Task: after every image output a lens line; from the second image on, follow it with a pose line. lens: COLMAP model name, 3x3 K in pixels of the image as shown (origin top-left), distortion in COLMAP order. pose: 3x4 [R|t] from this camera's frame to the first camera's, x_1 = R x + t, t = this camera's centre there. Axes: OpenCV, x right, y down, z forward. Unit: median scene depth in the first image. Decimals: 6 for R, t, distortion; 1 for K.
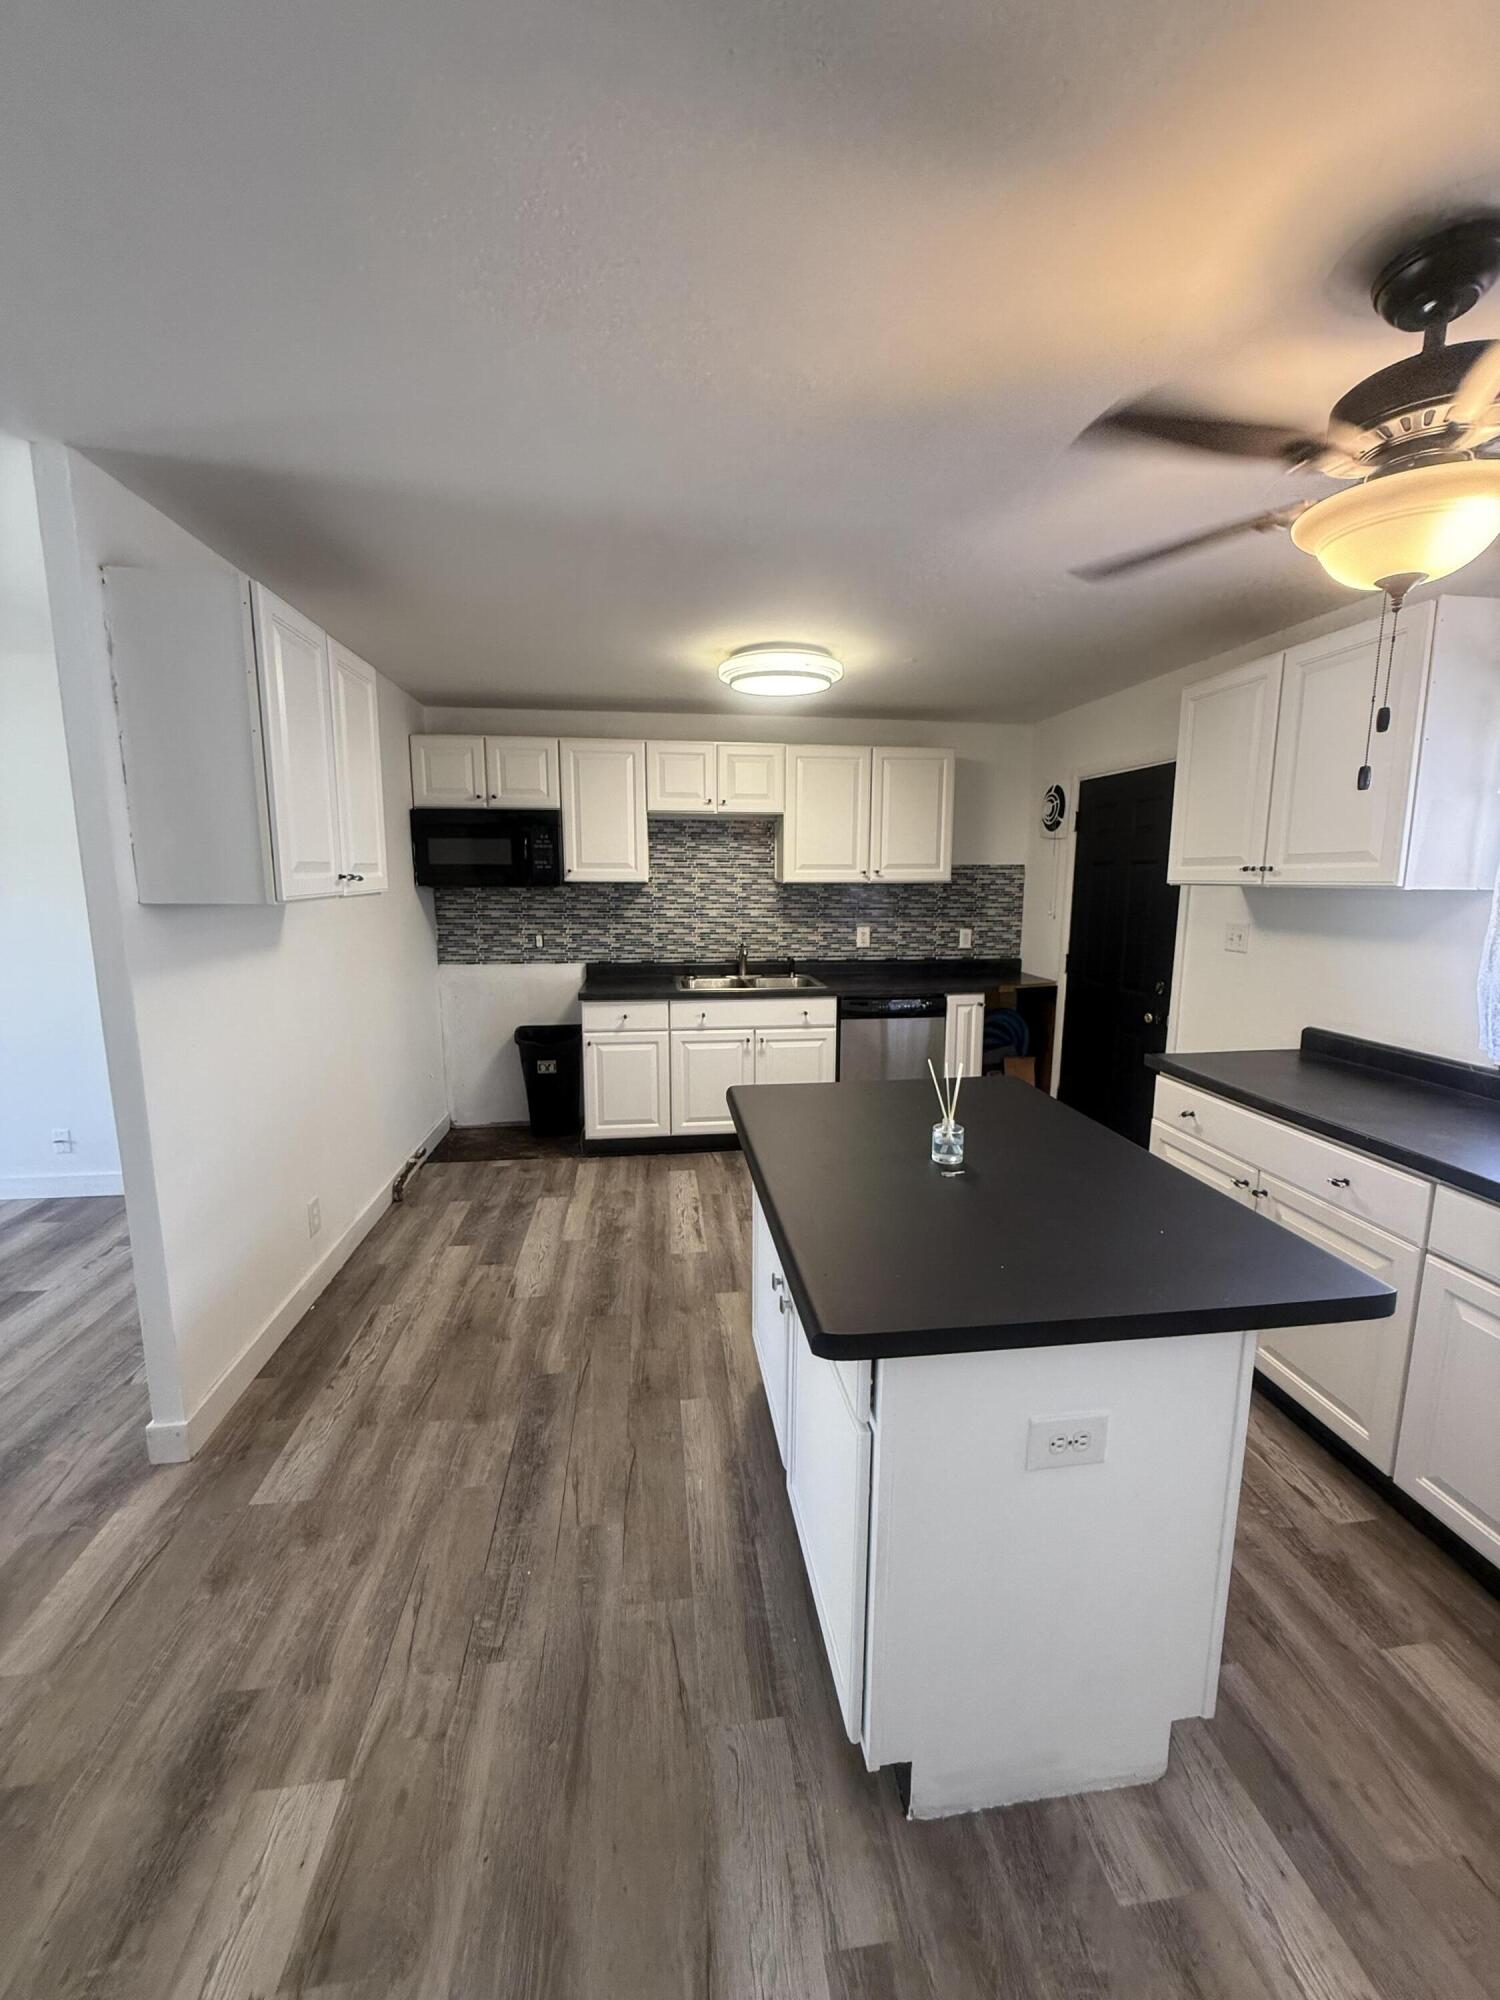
lens RADIAL K [[796.1, 0, 744.4], [0, 796.1, 1000.7], [0, 0, 1]] dist [-0.002265, 0.000580]
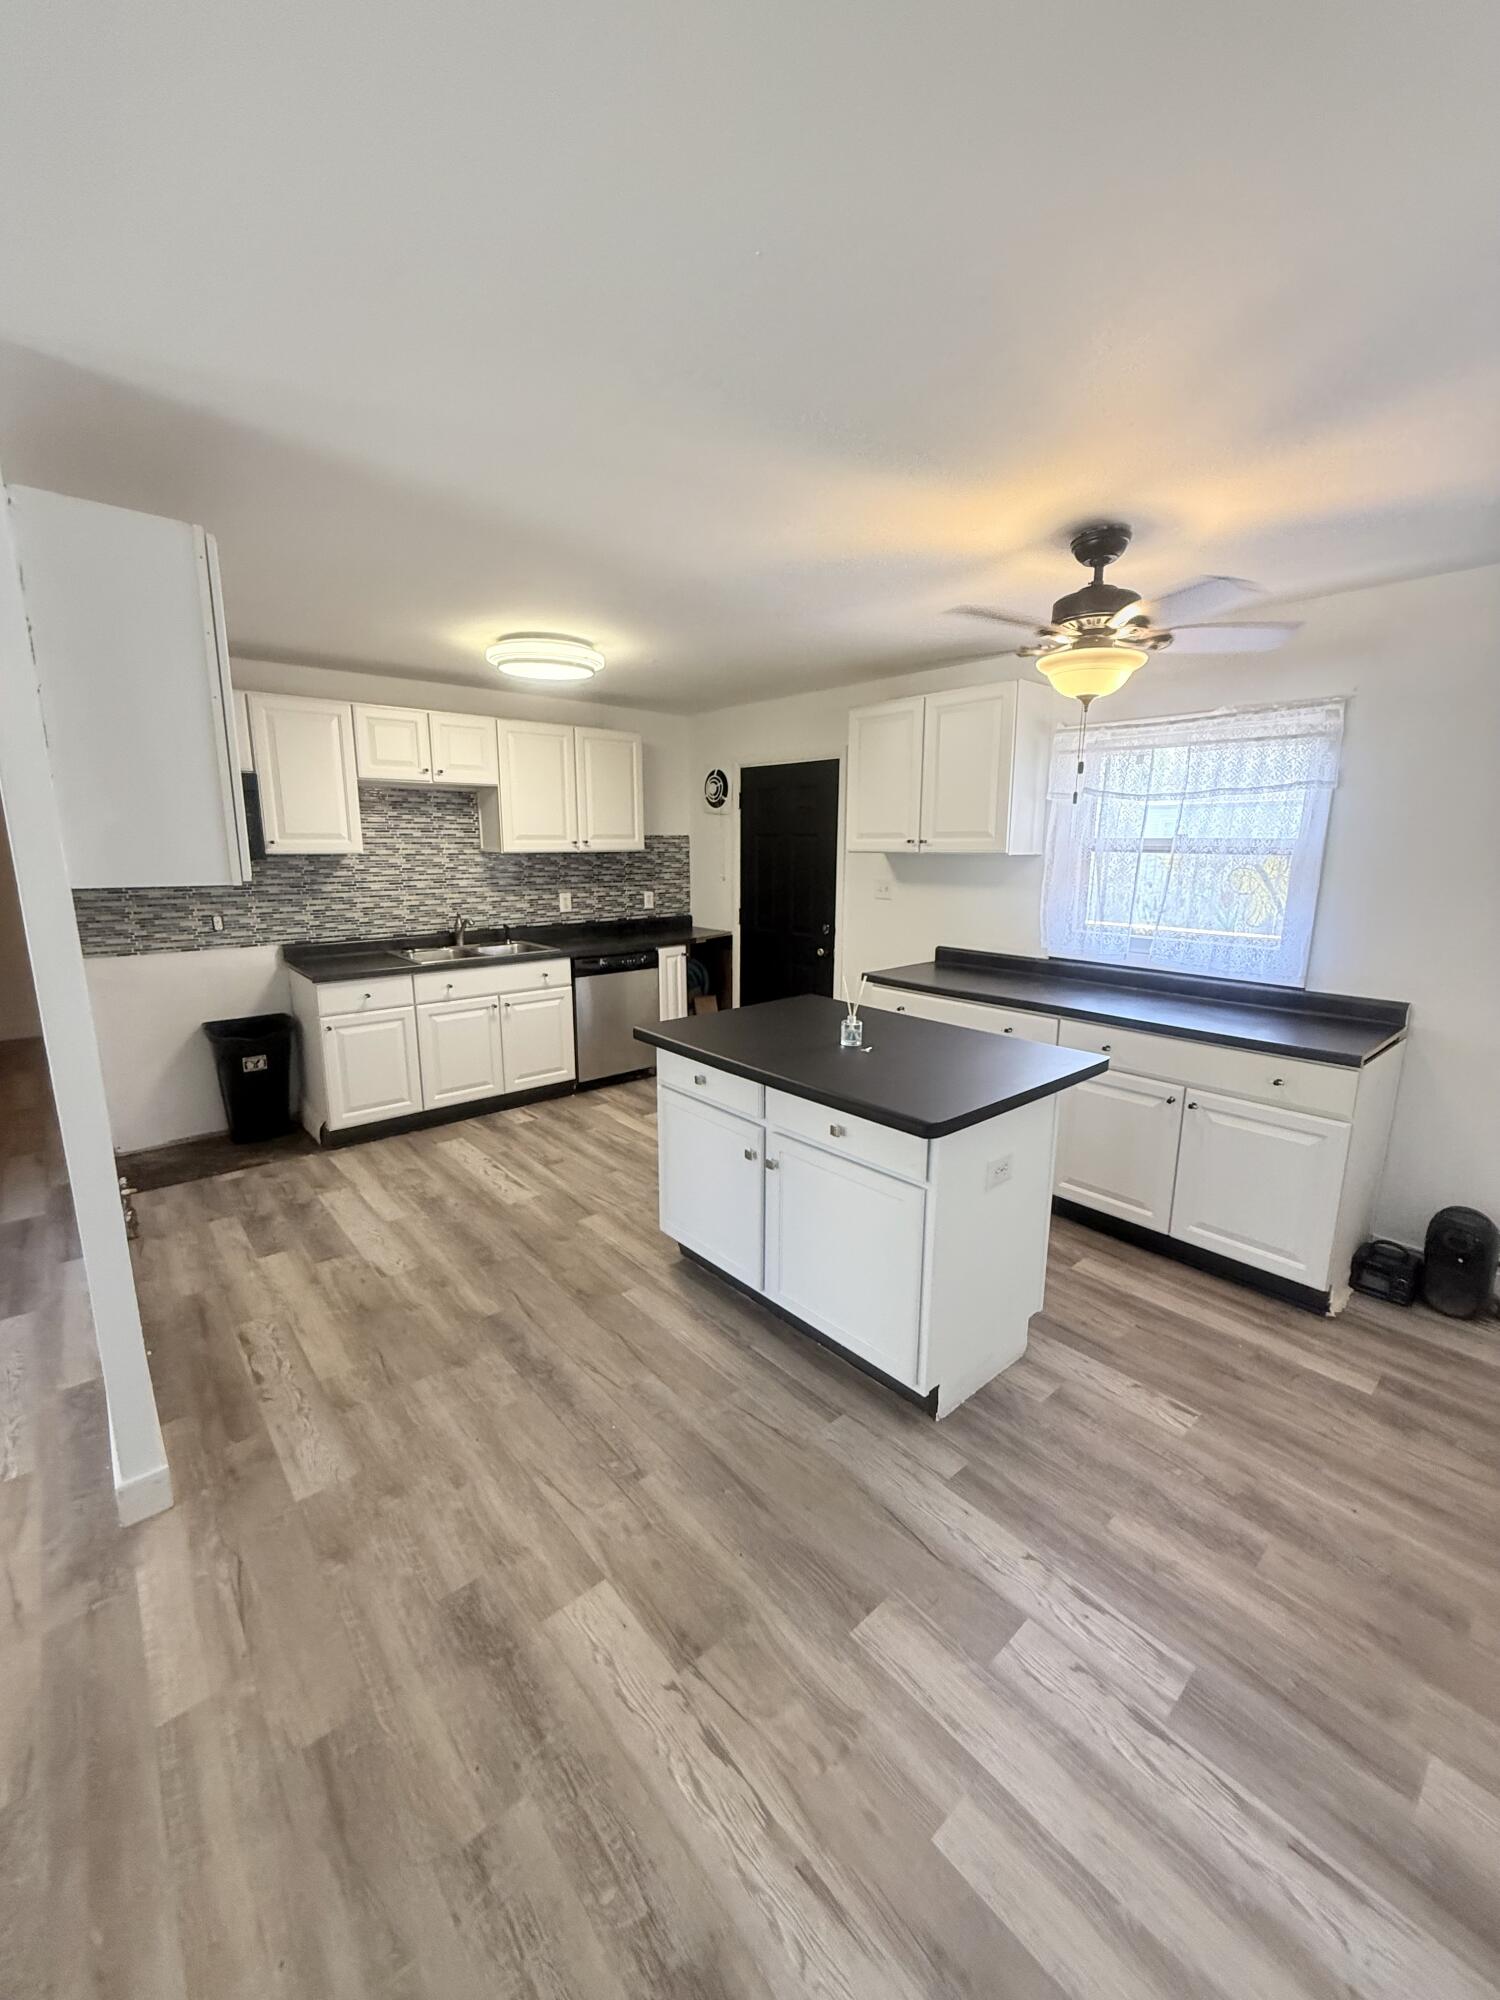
lens RADIAL K [[796.1, 0, 754.2], [0, 796.1, 1001.2], [0, 0, 1]] dist [-0.002265, 0.000580]
pose [[0.832359, -0.110510, 0.543108, -0.371033], [0.087526, 0.993833, 0.068081, 0.003222], [-0.547282, -0.009132, 0.836898, -0.072166]]
